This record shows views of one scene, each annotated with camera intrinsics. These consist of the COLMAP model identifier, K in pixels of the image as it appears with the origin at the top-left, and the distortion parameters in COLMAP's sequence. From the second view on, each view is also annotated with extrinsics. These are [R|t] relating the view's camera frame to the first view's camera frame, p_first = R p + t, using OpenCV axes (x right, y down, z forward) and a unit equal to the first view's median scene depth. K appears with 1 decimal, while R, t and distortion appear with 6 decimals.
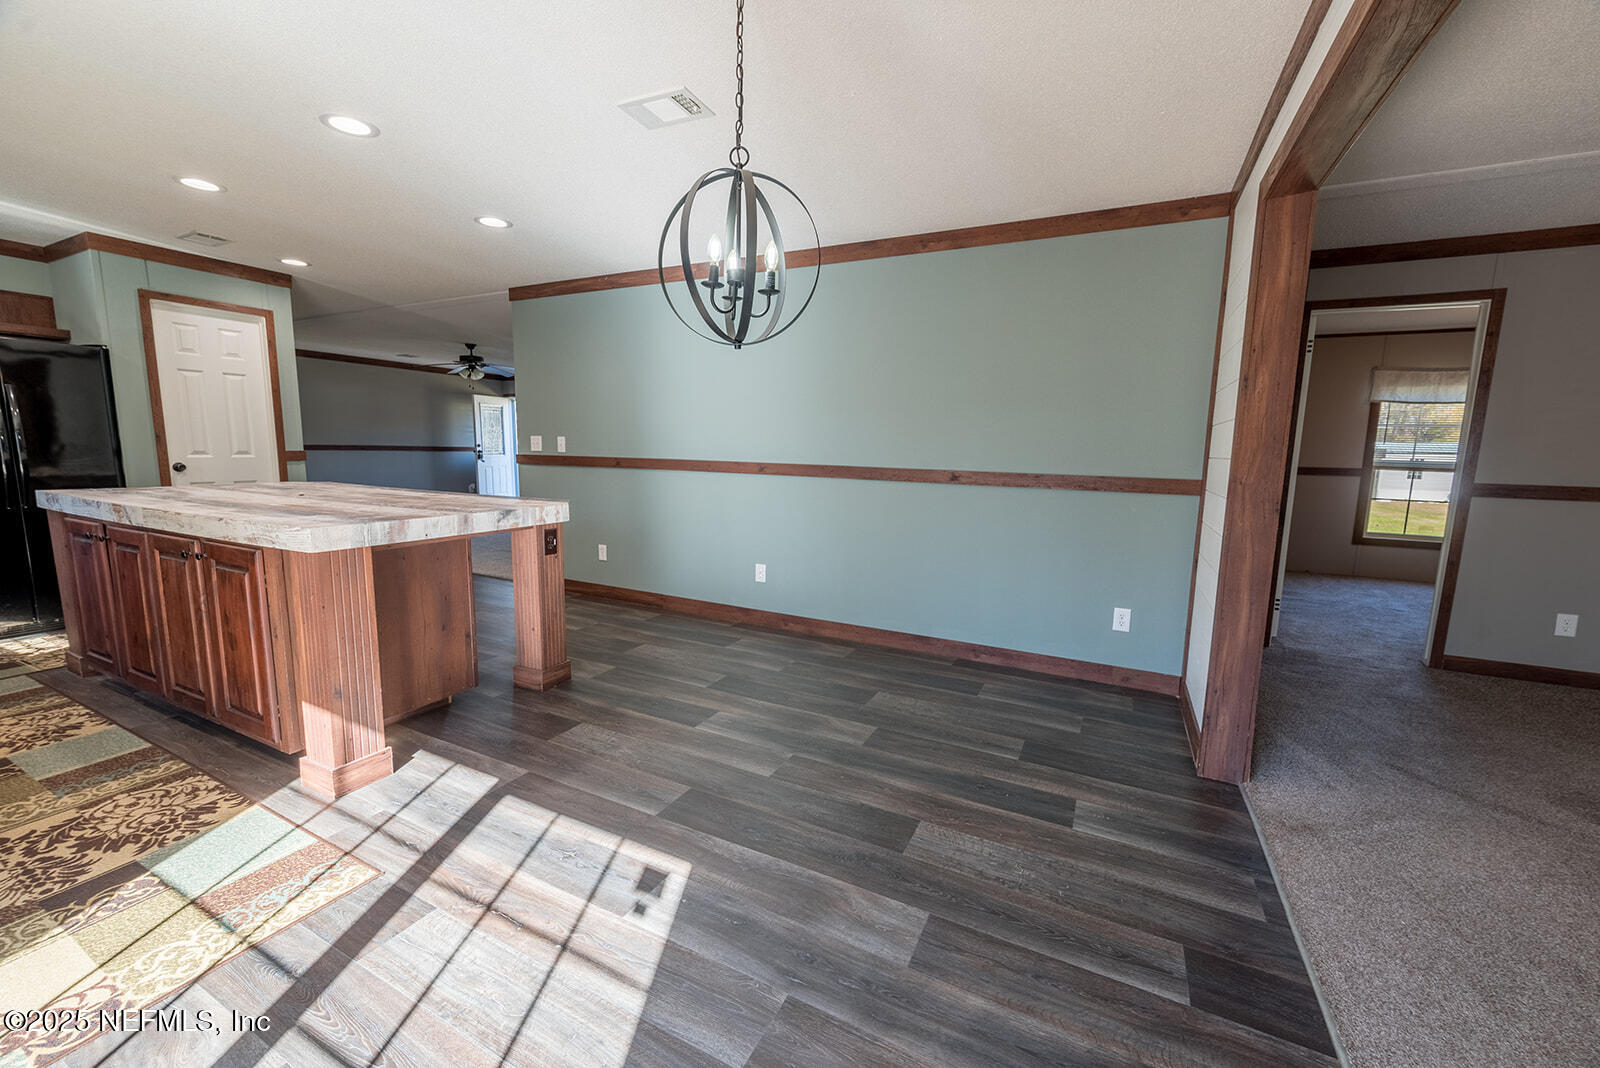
lens RADIAL K [[628.1, 0, 803.1], [0, 628.1, 534.9], [0, 0, 1]] dist [-0.000523, -0.000041]
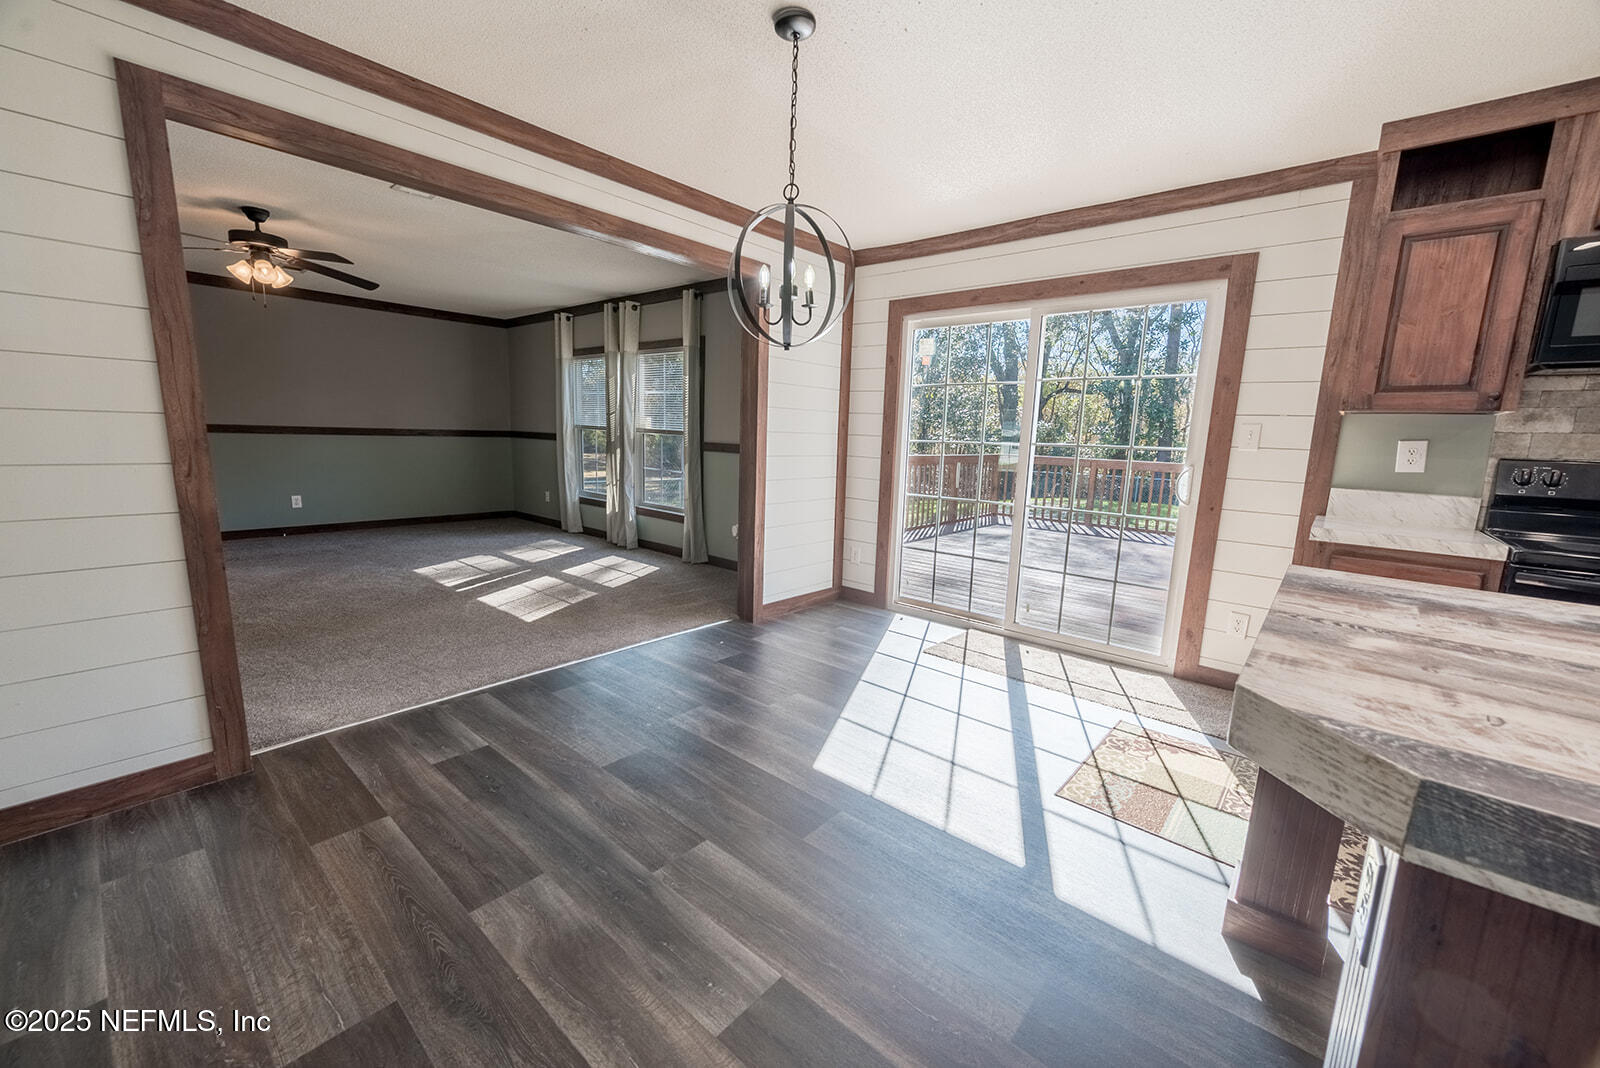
lens RADIAL K [[618.2, 0, 804.6], [0, 618.2, 534.9], [0, 0, 1]] dist [-0.000645, -0.000056]
pose [[-0.969949, -0.091519, 0.225441, -0.219896], [-0.020502, 0.954009, 0.299076, -0.156940], [-0.242444, 0.285467, -0.927216, 1.102095]]
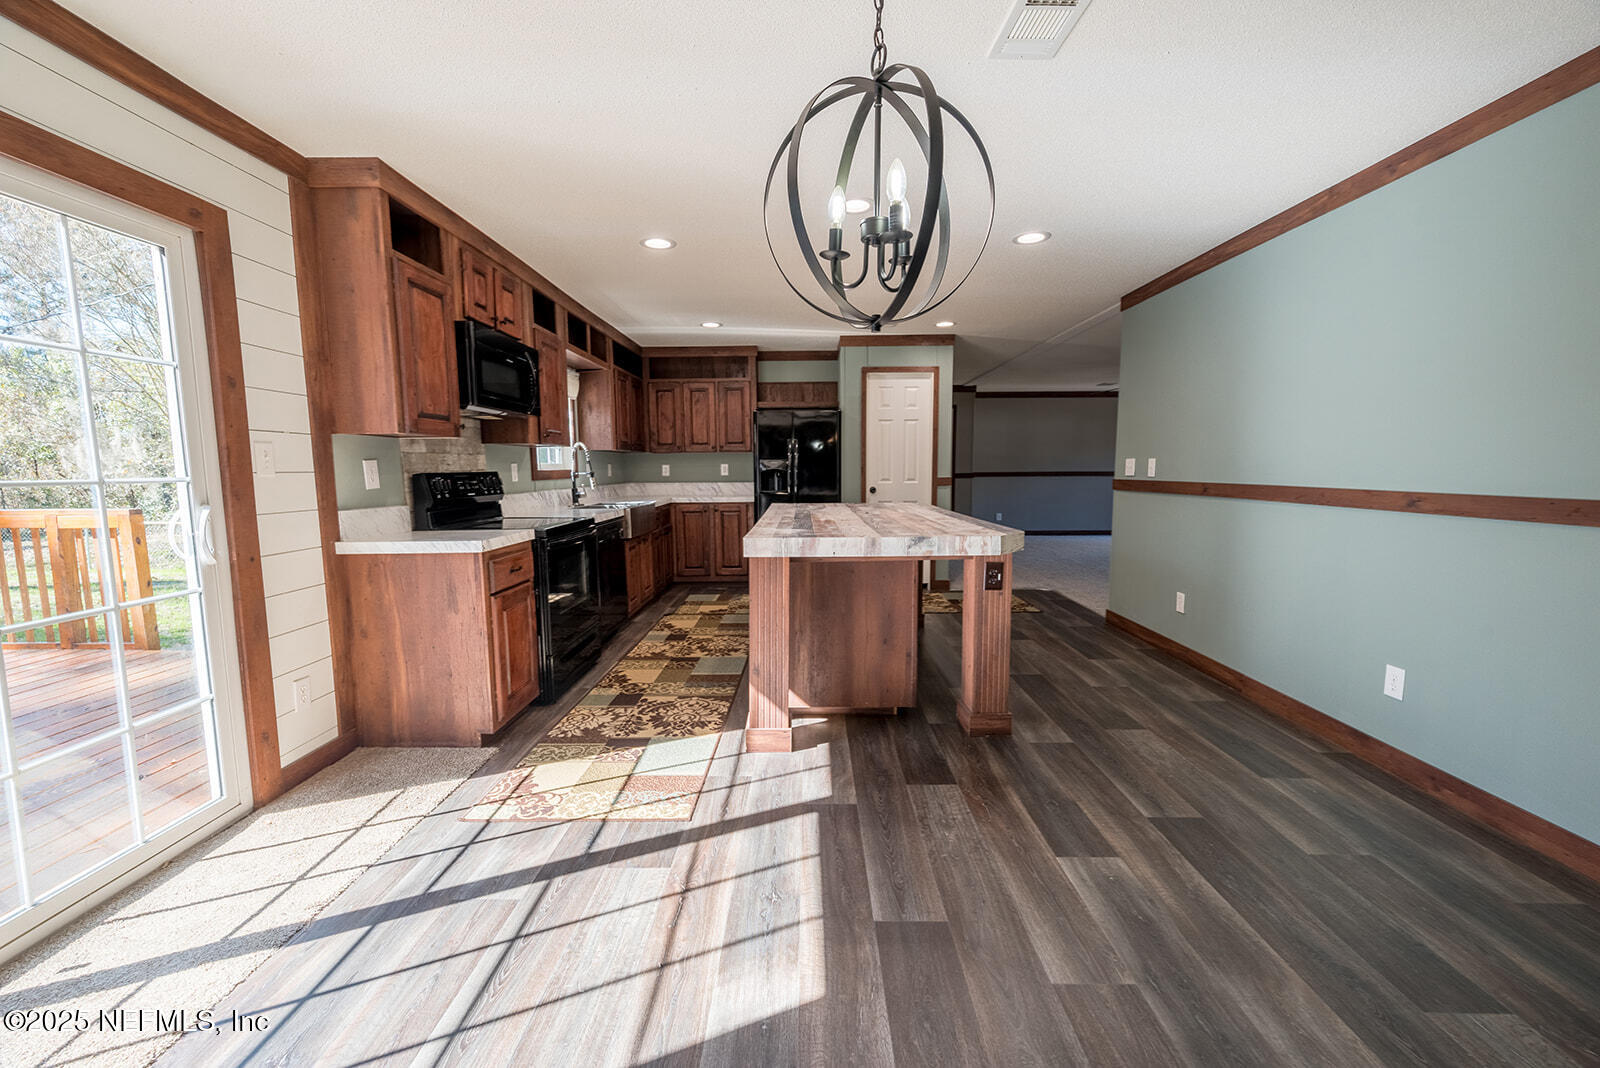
lens RADIAL K [[631.5, 0, 799.3], [0, 631.5, 536.4], [0, 0, 1]] dist [-0.000665, -0.000157]
pose [[0.438573, 0.075628, -0.895508, 0.260901], [-0.108600, 0.993611, 0.030727, -0.040033], [0.892110, 0.083776, 0.443984, 0.314005]]
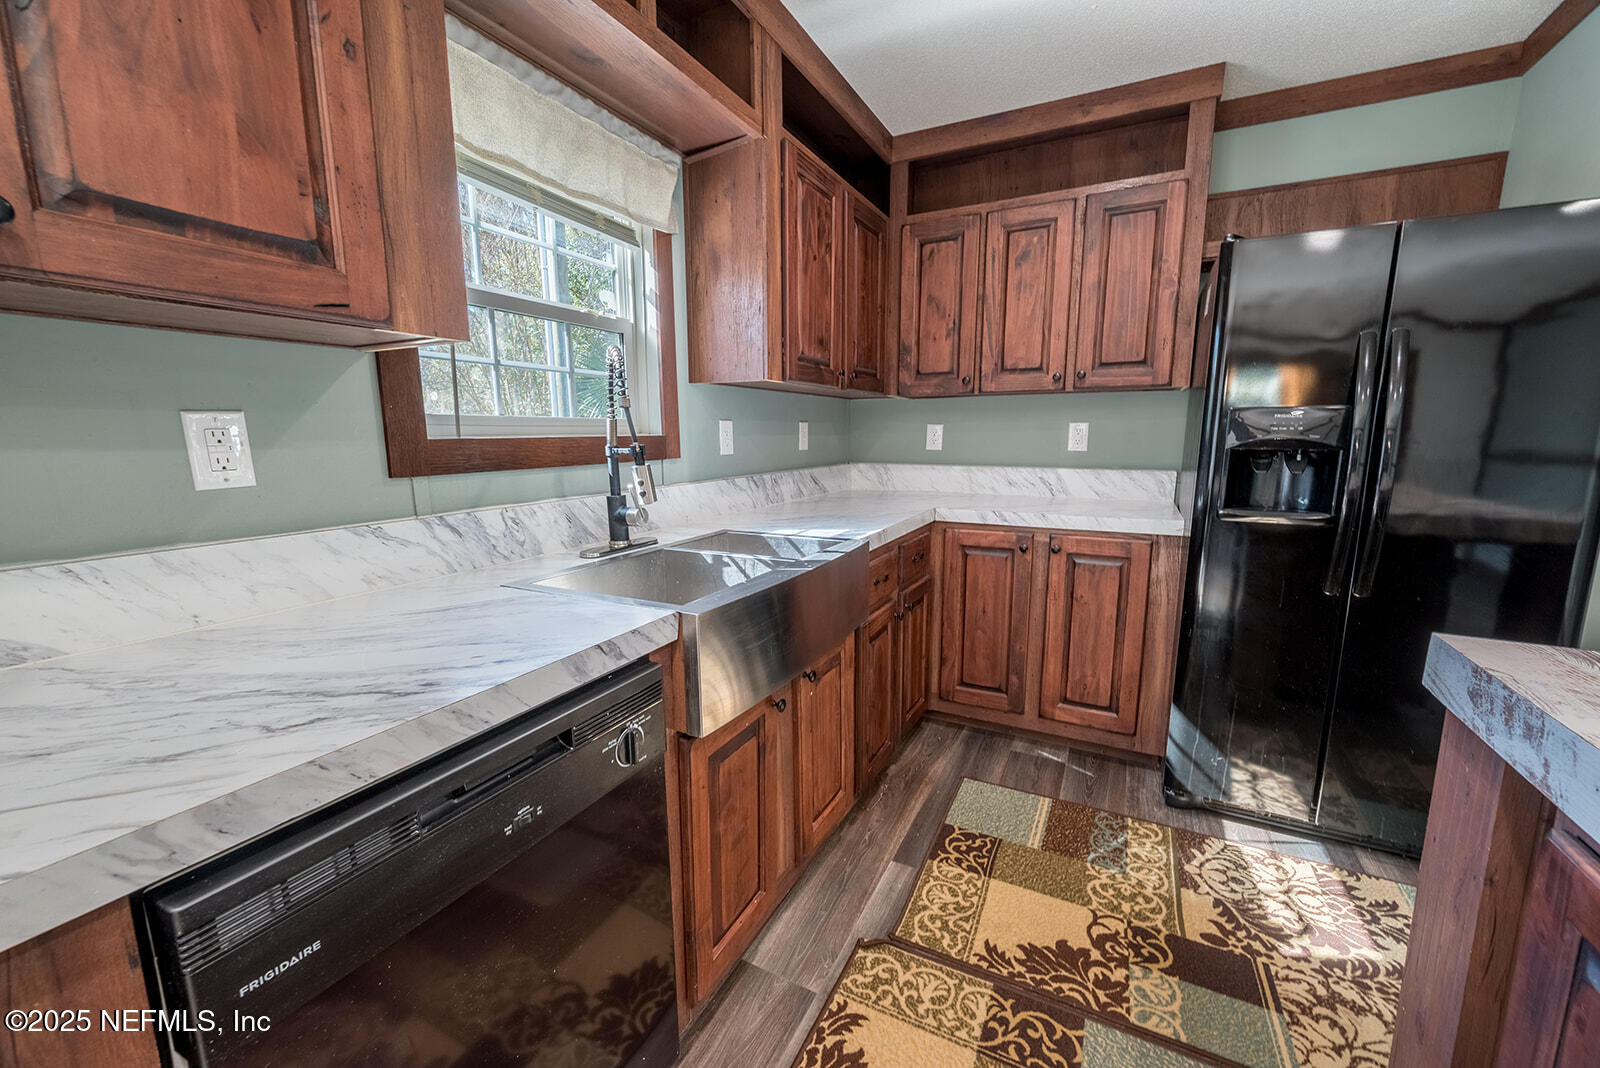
lens RADIAL K [[631.5, 0, 799.3], [0, 631.5, 536.4], [0, 0, 1]] dist [-0.000665, -0.000157]
pose [[-0.011292, 0.144094, -0.989500, -0.848221], [-0.136680, 0.980052, 0.144279, -0.107282], [0.990551, 0.136874, 0.008628, 0.635418]]
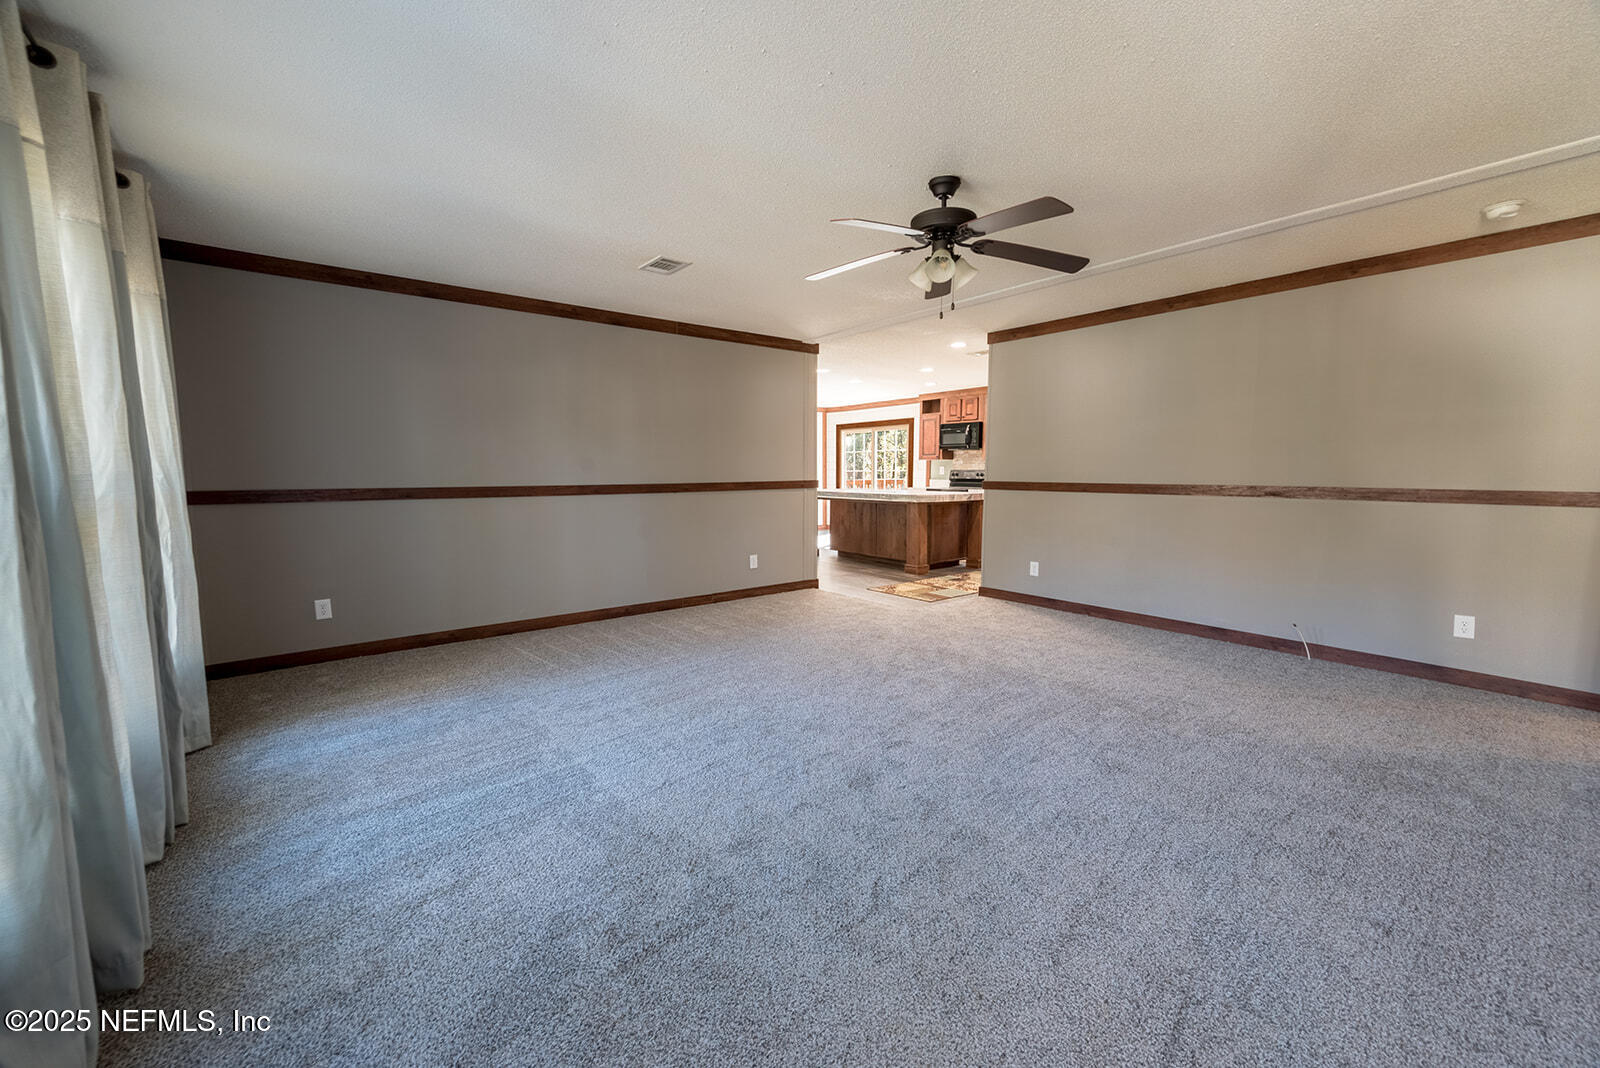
lens RADIAL K [[631.5, 0, 799.3], [0, 631.5, 536.4], [0, 0, 1]] dist [-0.000665, -0.000157]
pose [[-0.905974, -0.063278, 0.418578, -1.464836], [0.041297, 0.970839, 0.236149, -0.486496], [-0.421315, 0.231230, -0.876941, 3.288763]]
